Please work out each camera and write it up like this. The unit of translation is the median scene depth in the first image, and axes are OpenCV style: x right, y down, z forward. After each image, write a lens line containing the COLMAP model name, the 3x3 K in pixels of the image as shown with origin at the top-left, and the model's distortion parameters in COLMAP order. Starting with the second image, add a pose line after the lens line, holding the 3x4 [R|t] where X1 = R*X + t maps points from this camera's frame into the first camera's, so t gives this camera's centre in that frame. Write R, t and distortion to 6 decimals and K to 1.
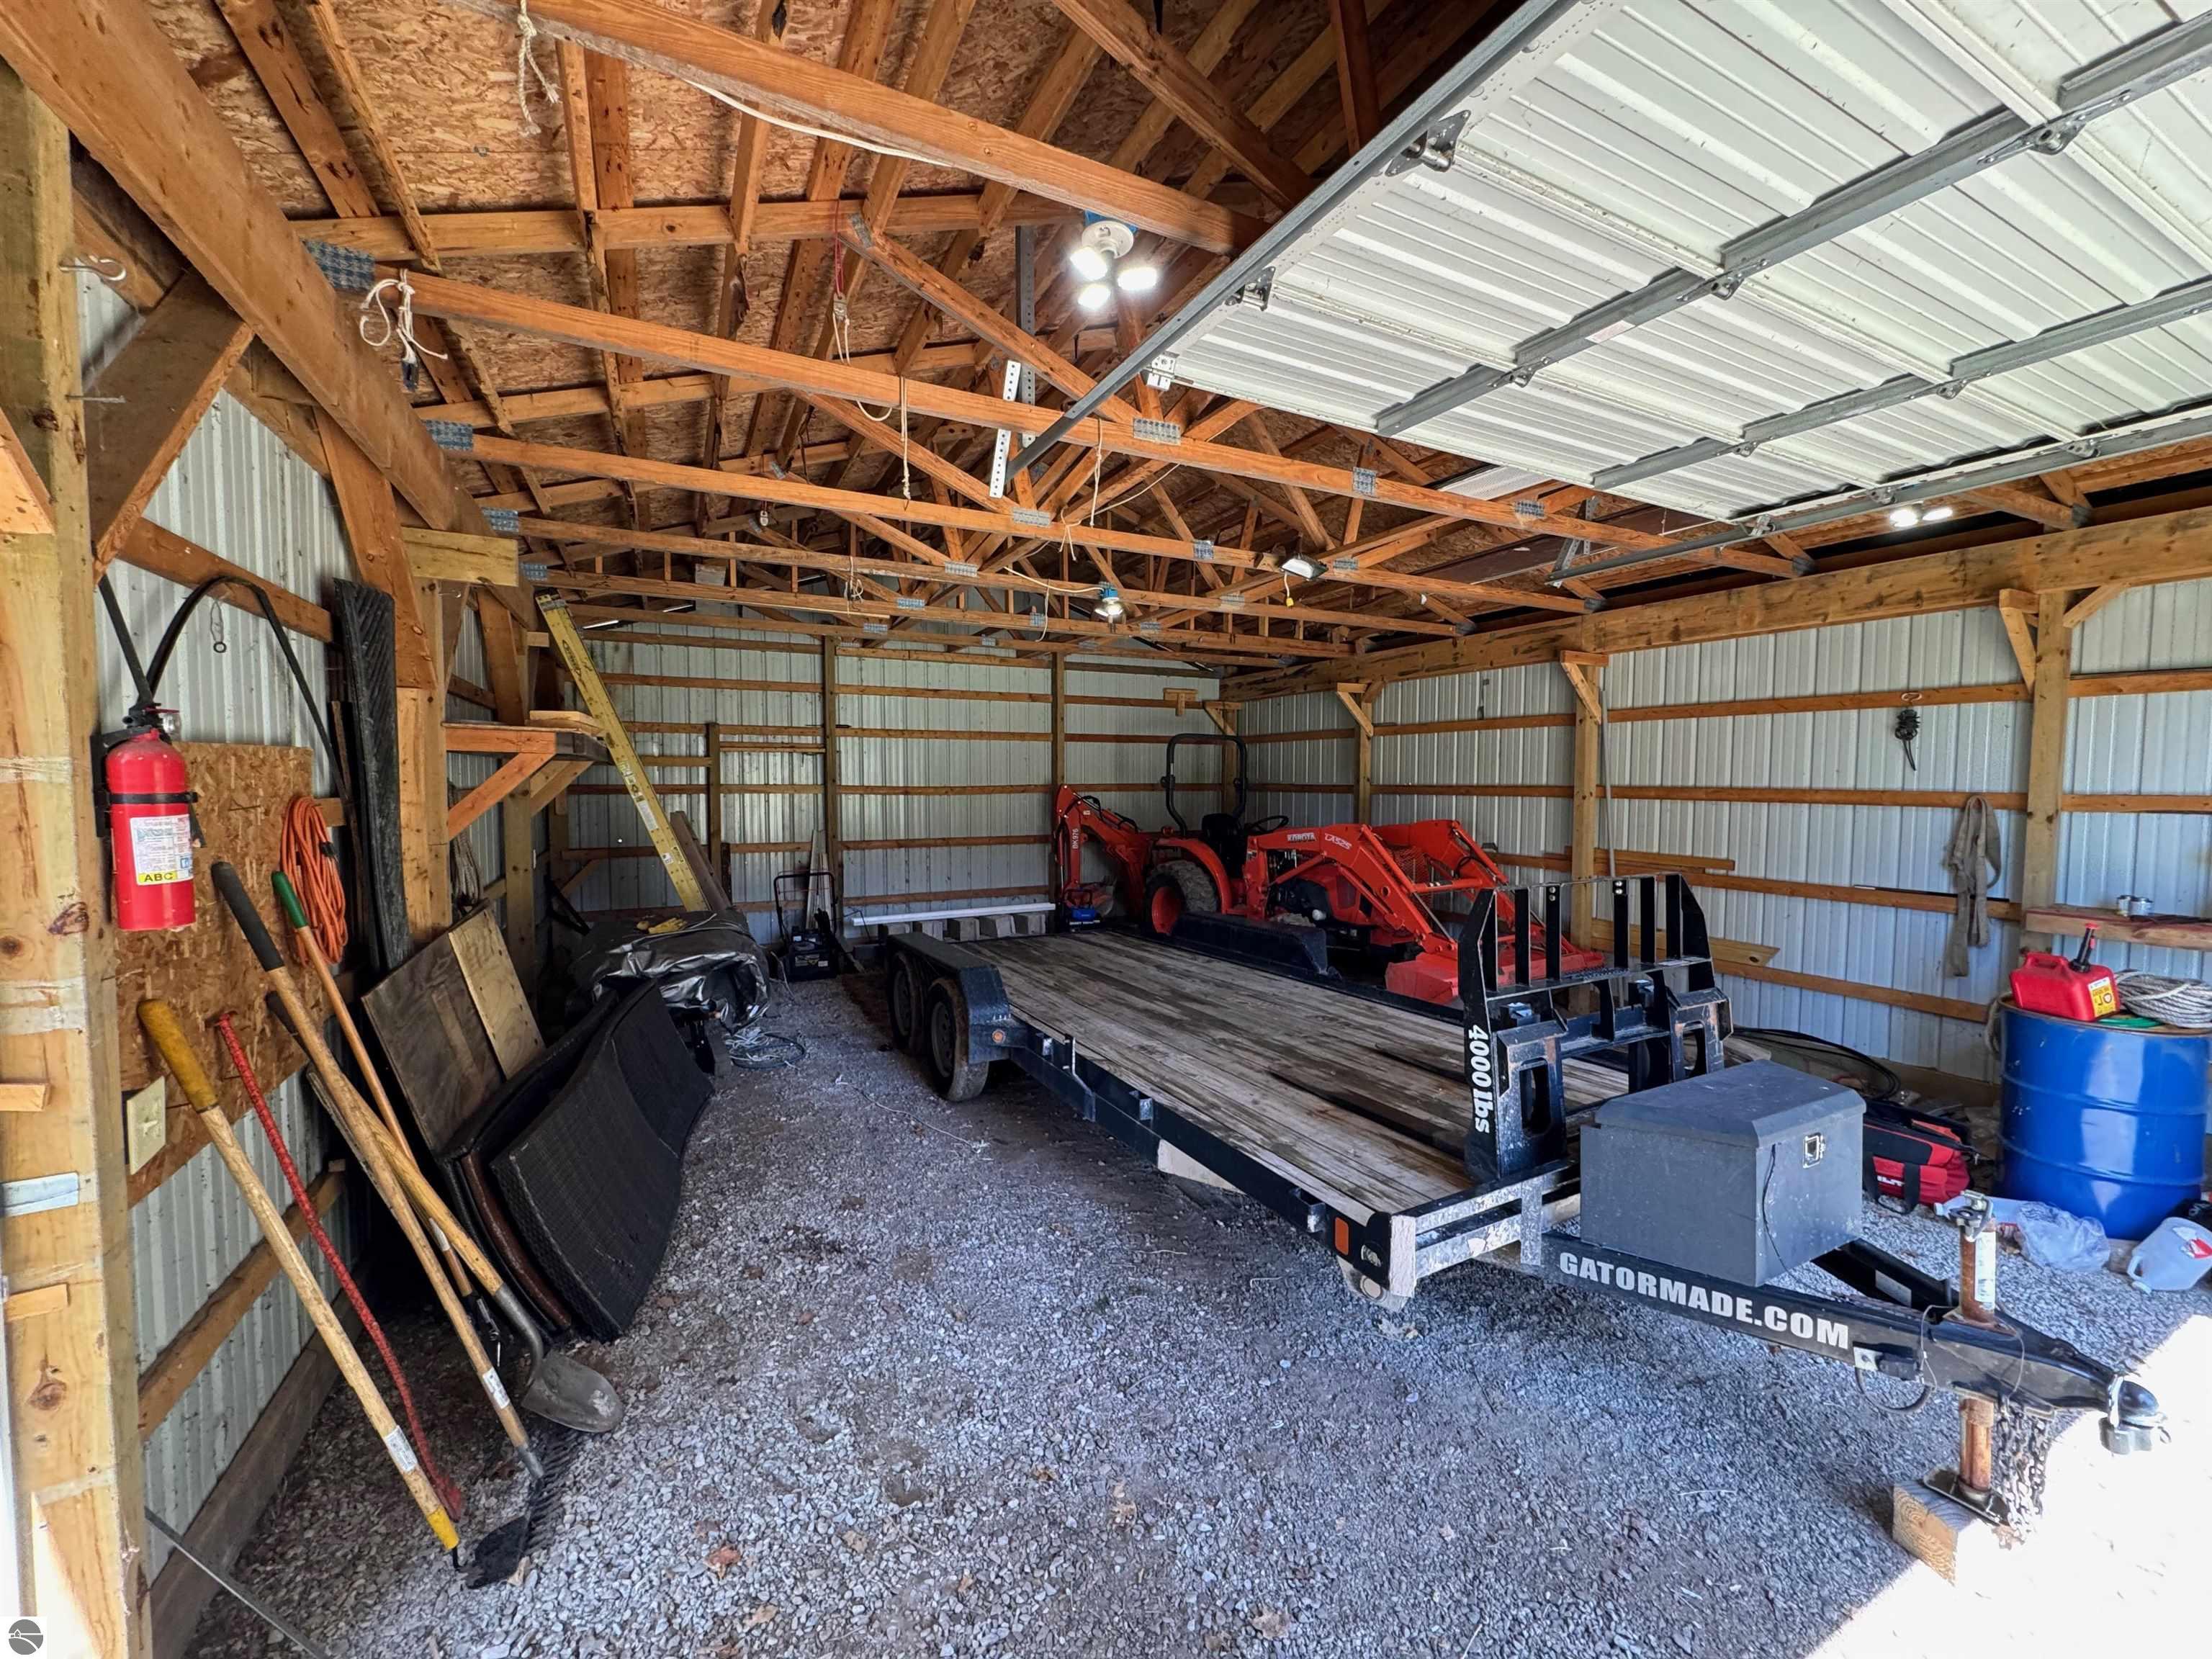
lens RADIAL K [[878.6, 0, 1108.9], [0, 878.6, 814.6], [0, 0, 1]] dist [-0.002442, 0.000801]
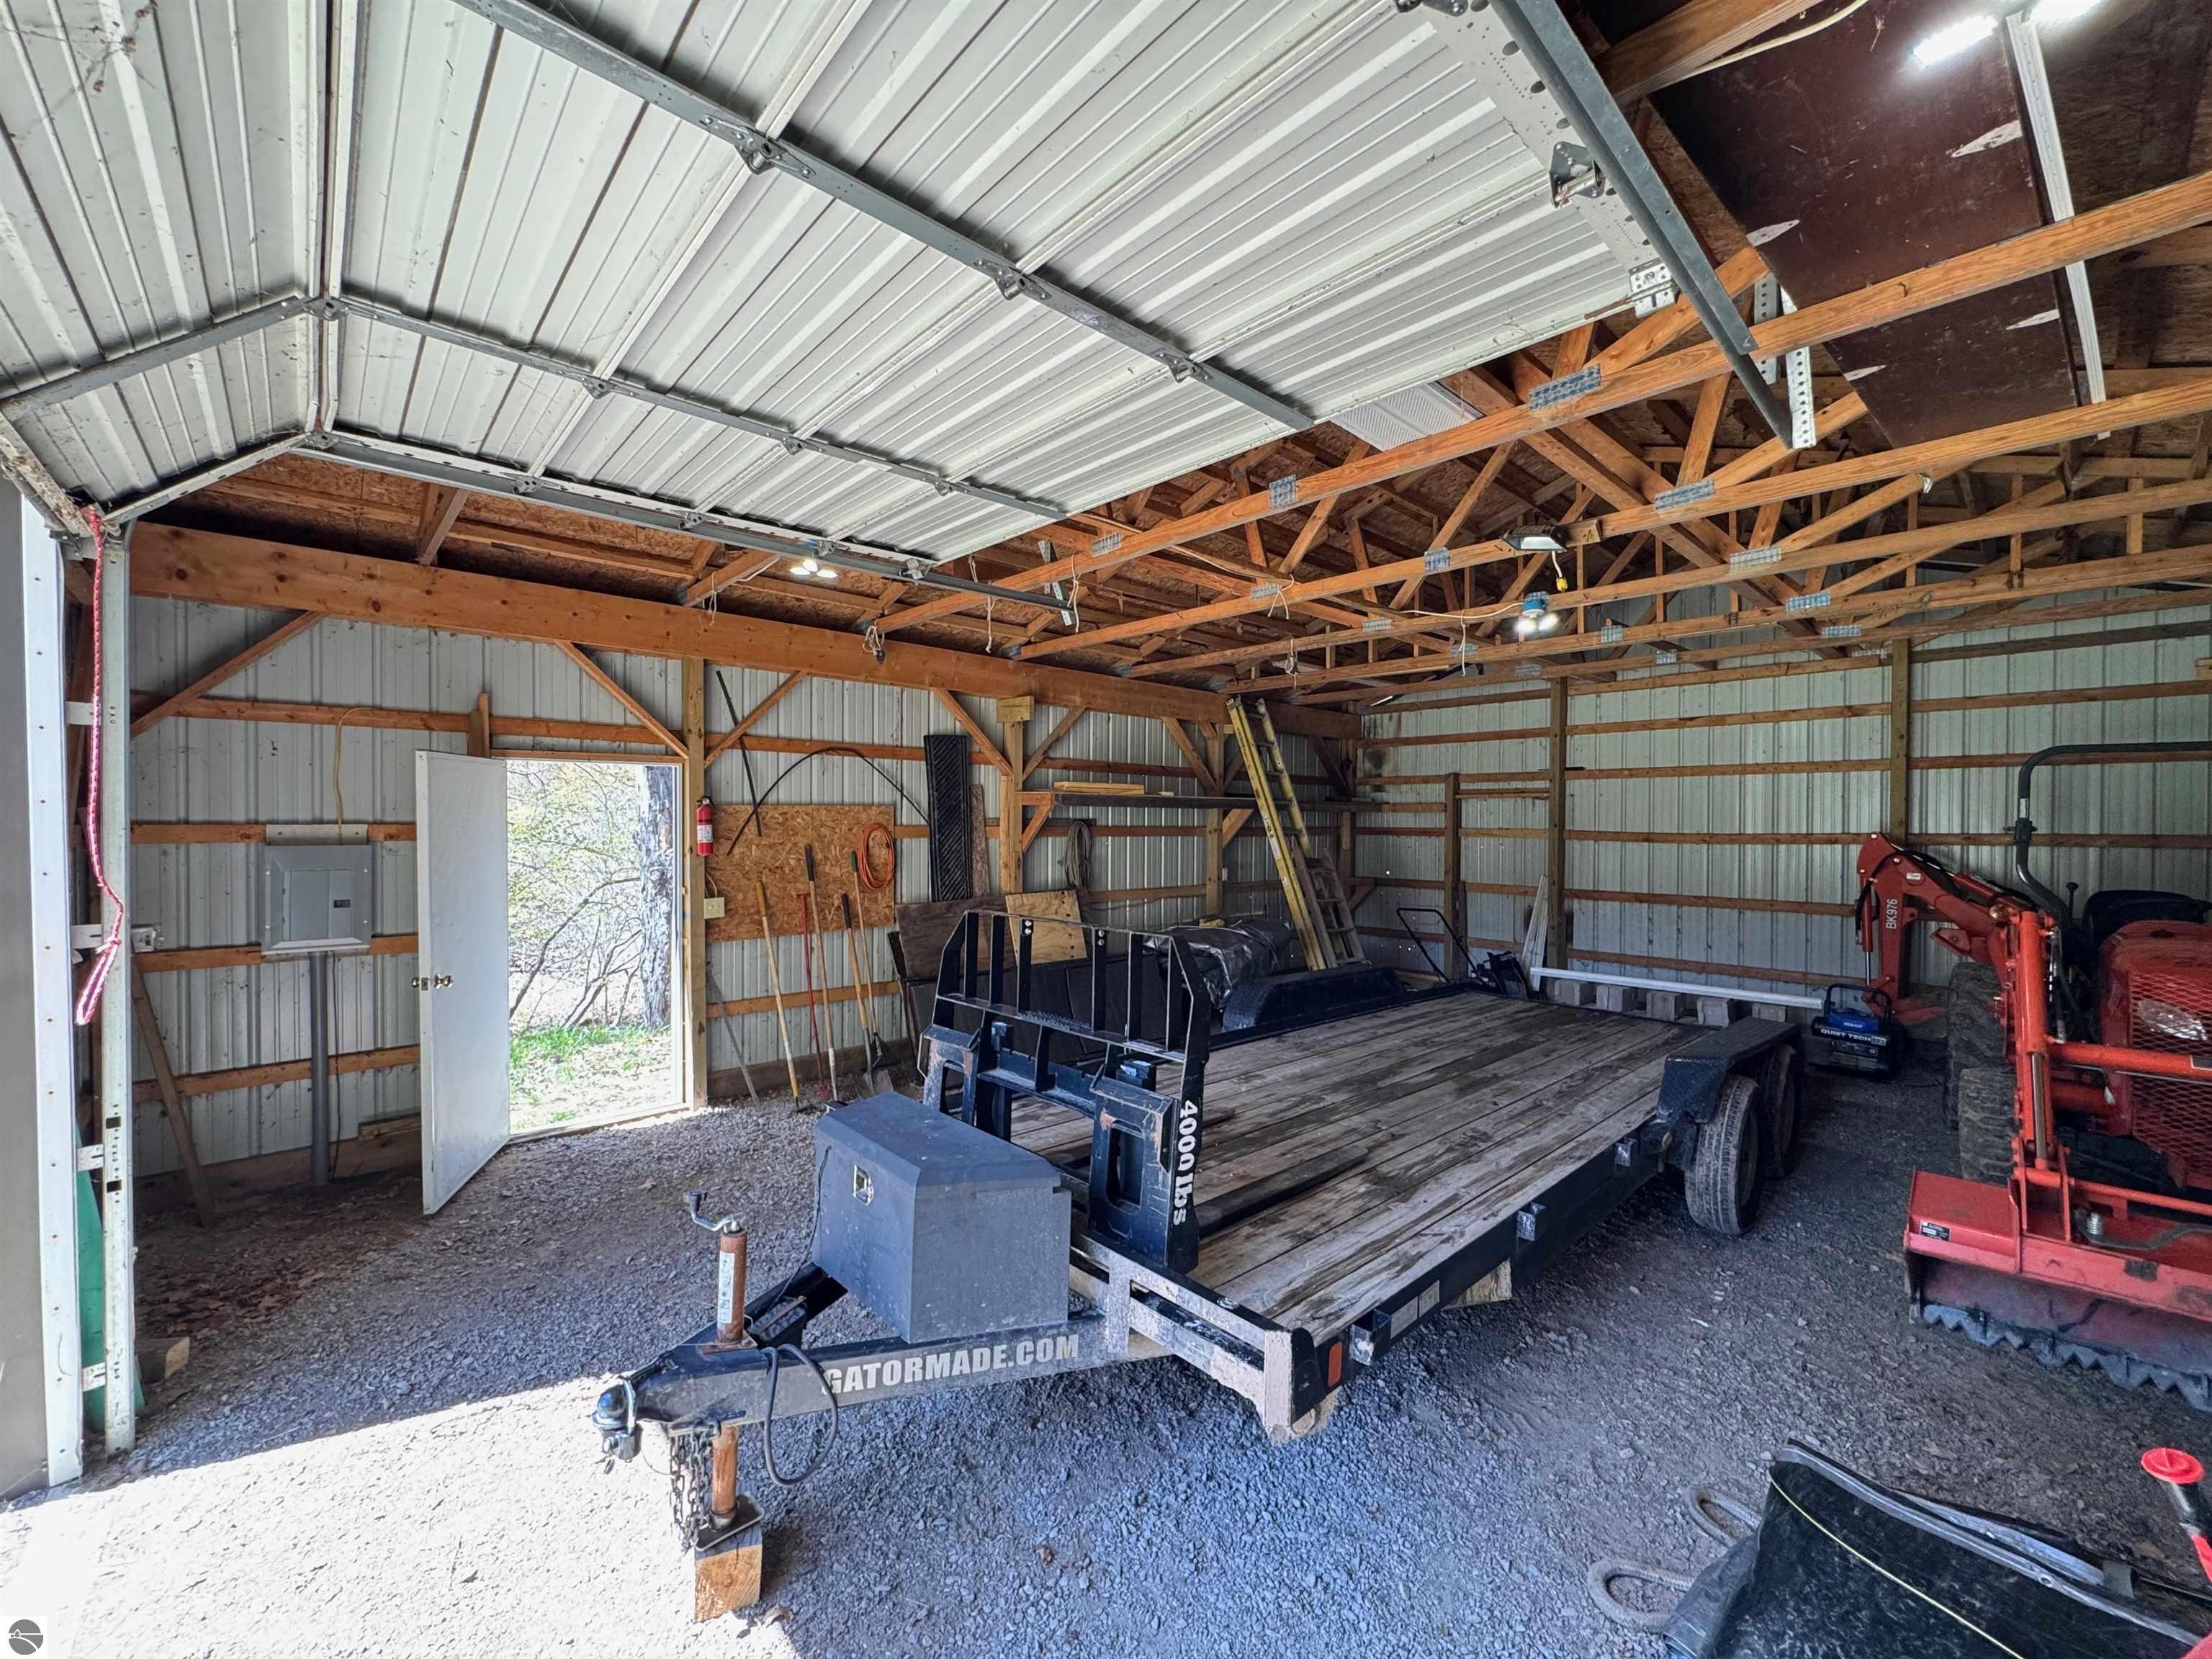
lens RADIAL K [[878.6, 0, 1106.3], [0, 878.6, 828.2], [0, 0, 1]] dist [-0.002442, 0.000801]
pose [[0.266232, 0.007961, -0.963876, 0.516233], [-0.045294, 0.998965, -0.004260, -0.009632], [0.962844, 0.044792, 0.266317, 0.275885]]
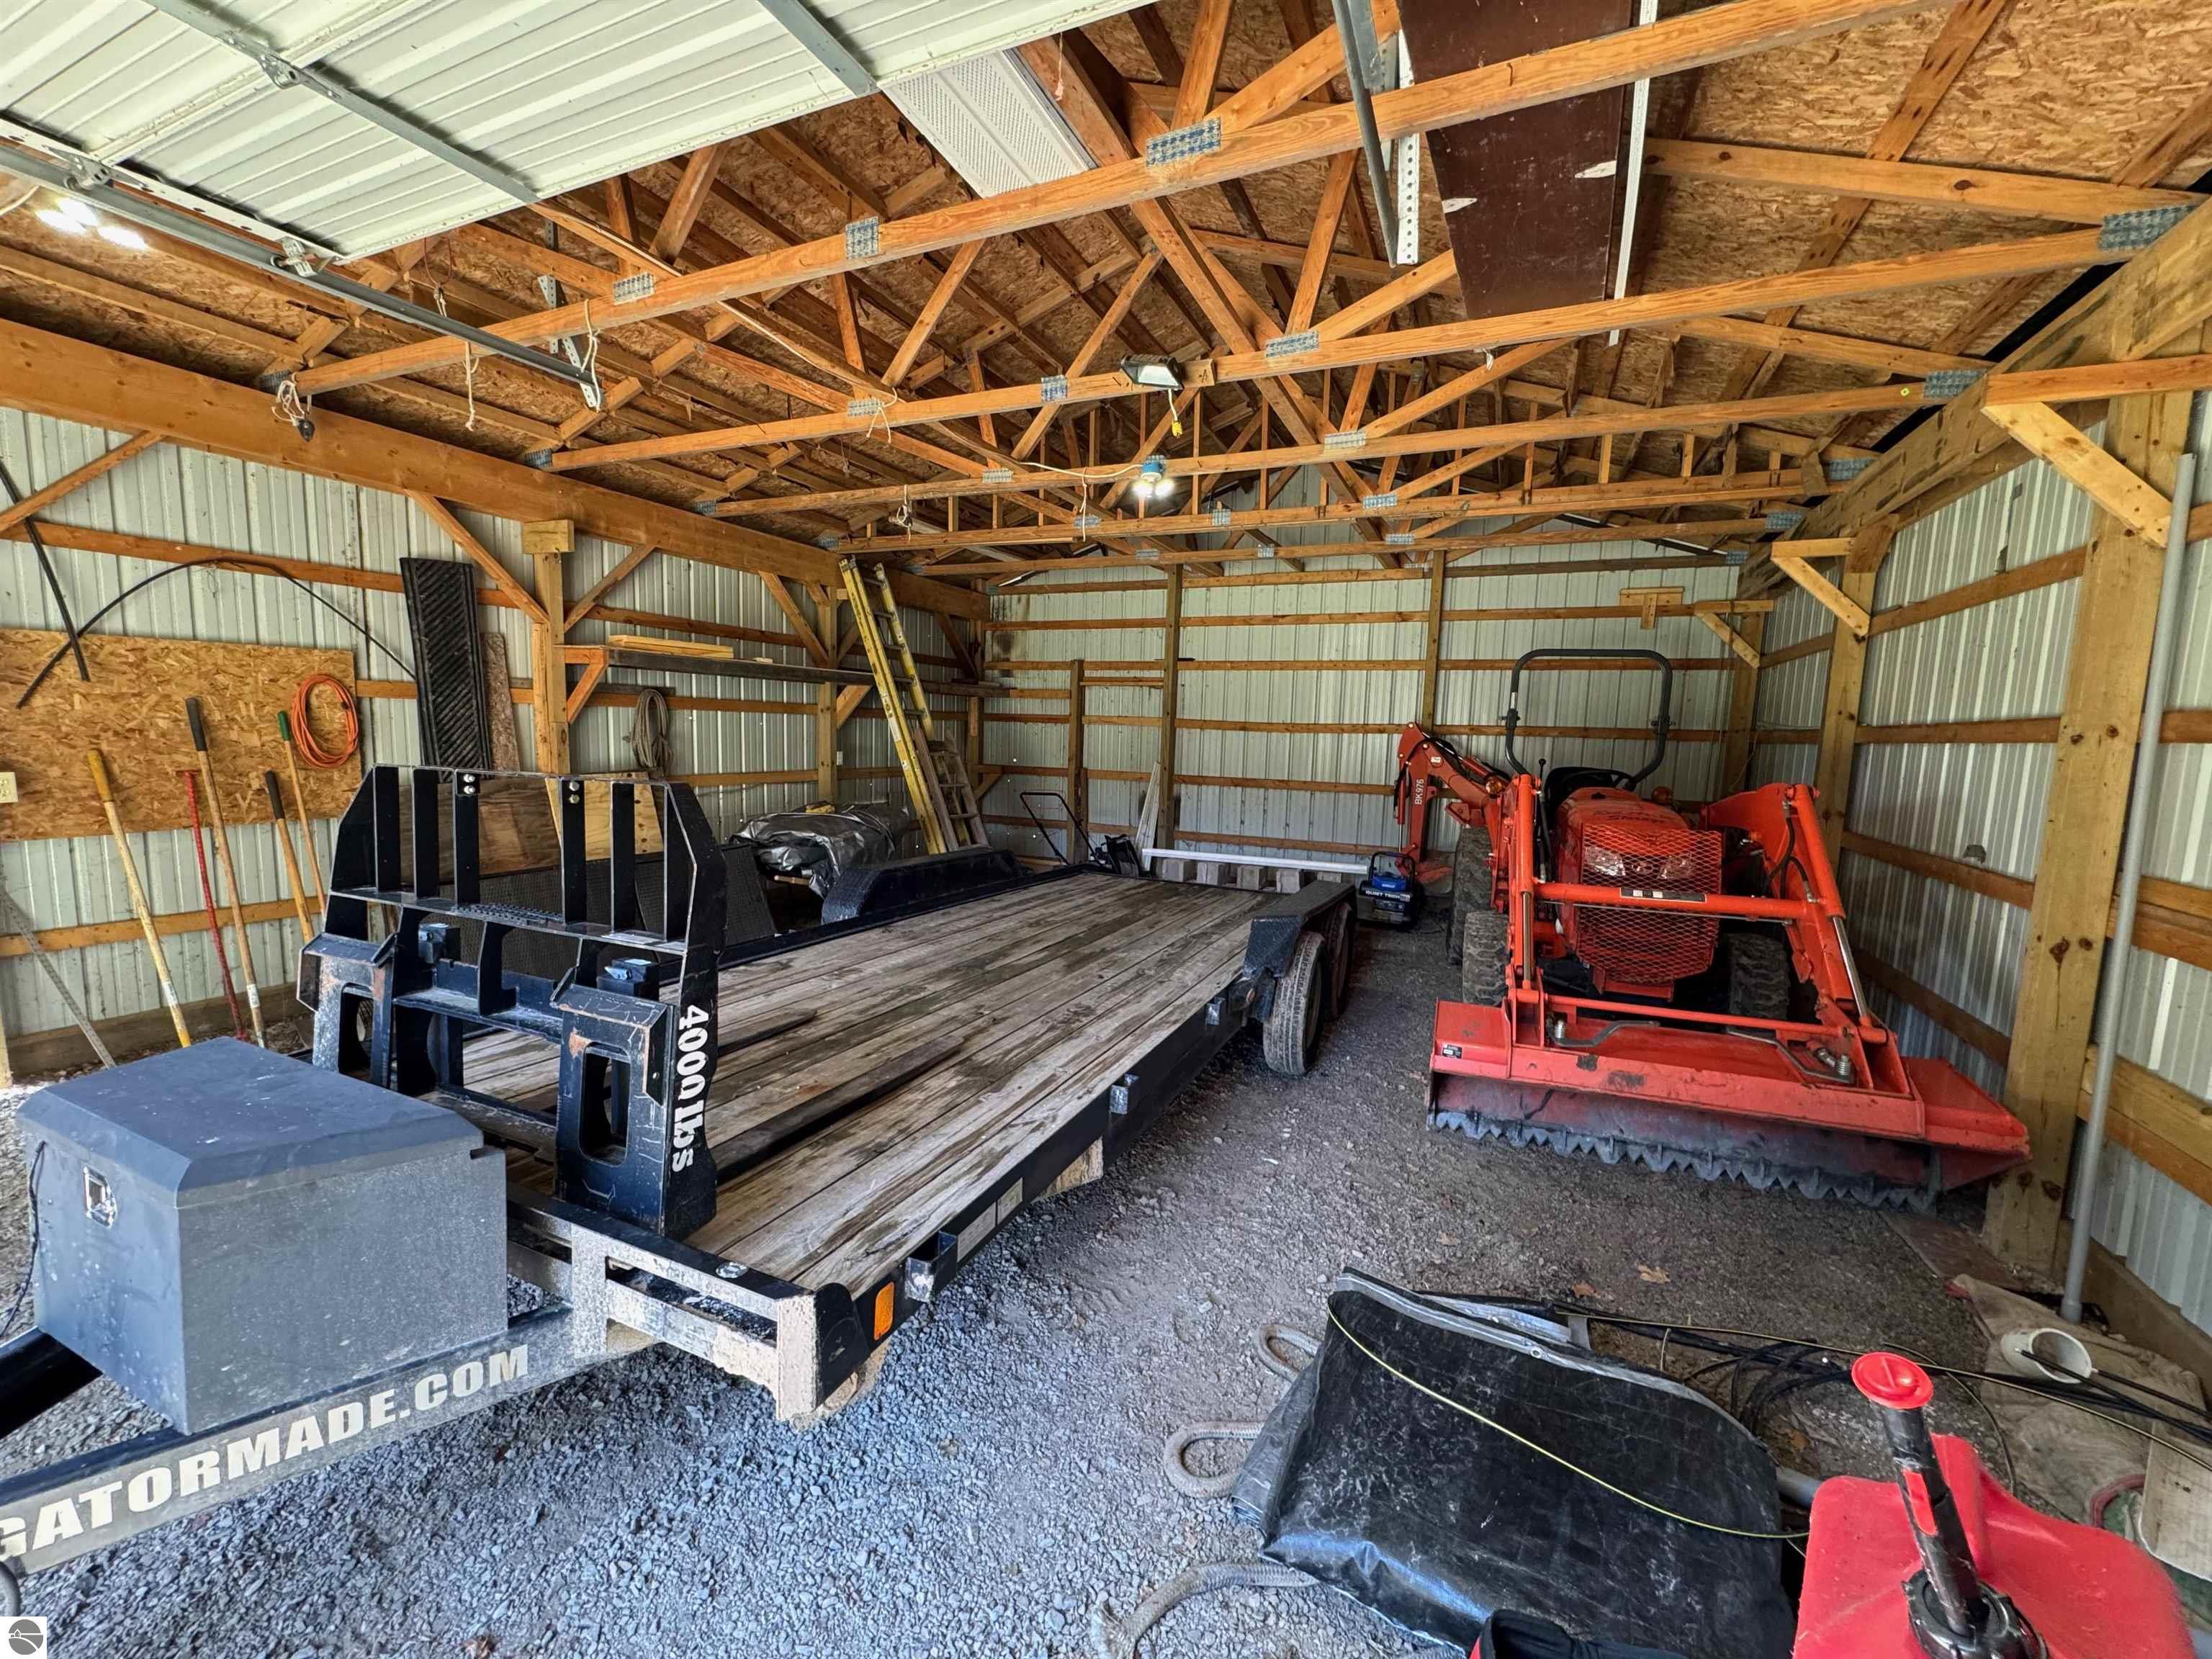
lens RADIAL K [[878.6, 0, 1108.7], [0, 878.6, 828.5], [0, 0, 1]] dist [-0.002442, 0.000801]
pose [[0.622141, 0.106077, -0.775686, 0.468286], [-0.061879, 0.994341, 0.086349, 0.010167], [0.780456, -0.005723, 0.625184, 0.327172]]
